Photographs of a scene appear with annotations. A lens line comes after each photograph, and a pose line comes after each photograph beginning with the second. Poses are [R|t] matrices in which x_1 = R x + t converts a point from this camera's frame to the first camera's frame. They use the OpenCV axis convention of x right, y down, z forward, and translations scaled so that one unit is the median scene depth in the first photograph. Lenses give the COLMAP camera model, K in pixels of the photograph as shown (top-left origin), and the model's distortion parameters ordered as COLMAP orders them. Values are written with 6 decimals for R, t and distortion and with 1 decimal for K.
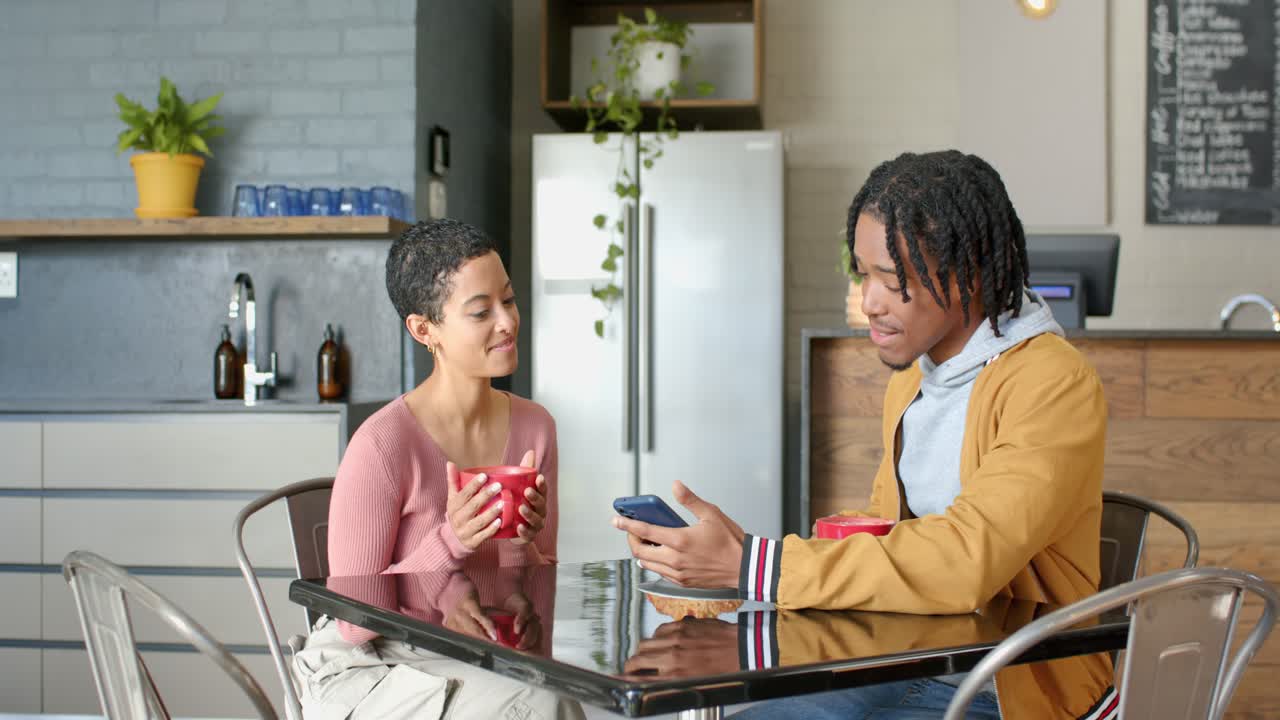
lens RADIAL K [[1644.0, 0, 640.0], [0, 1644.0, 360.0], [0, 0, 1]] dist [-0.012947, -0.019008]
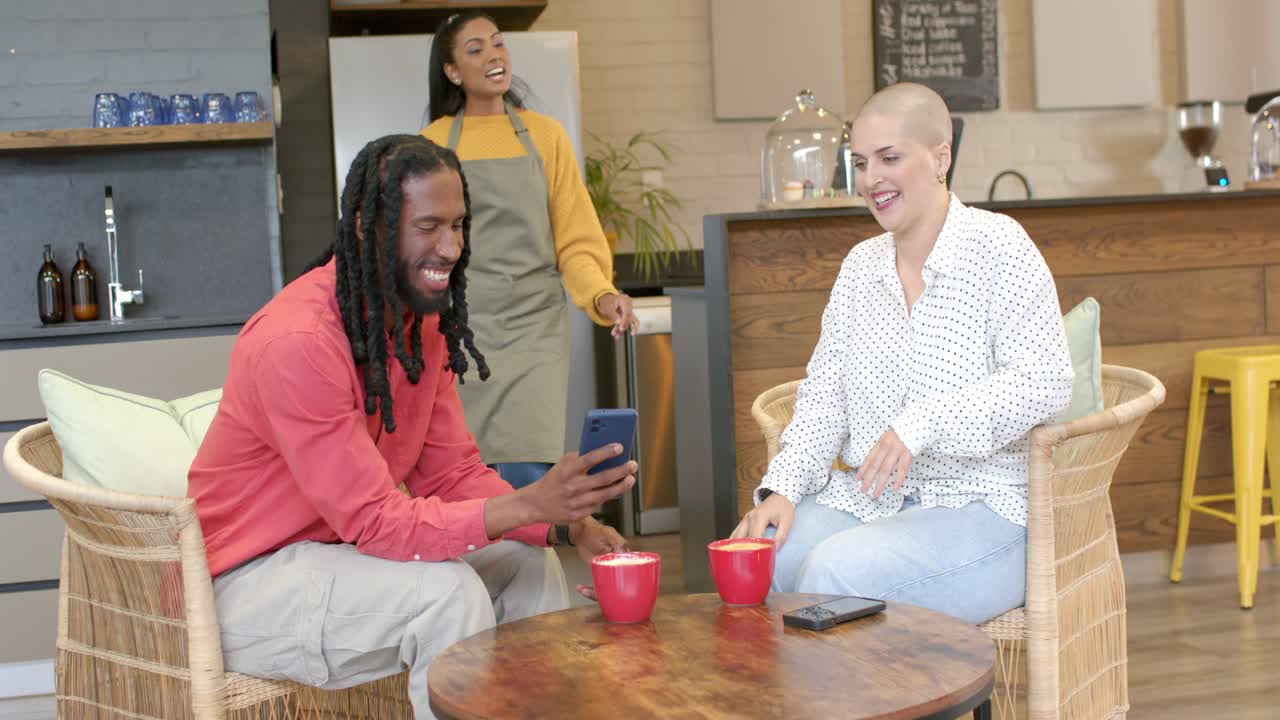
lens RADIAL K [[1644.0, 0, 640.0], [0, 1644.0, 360.0], [0, 0, 1]] dist [-0.012947, -0.019008]
pose [[0.948934, -0.073472, 0.306799, -0.195282], [0.055570, 0.996225, 0.066696, 0.000716], [-0.310541, -0.046242, 0.949435, -0.003881]]
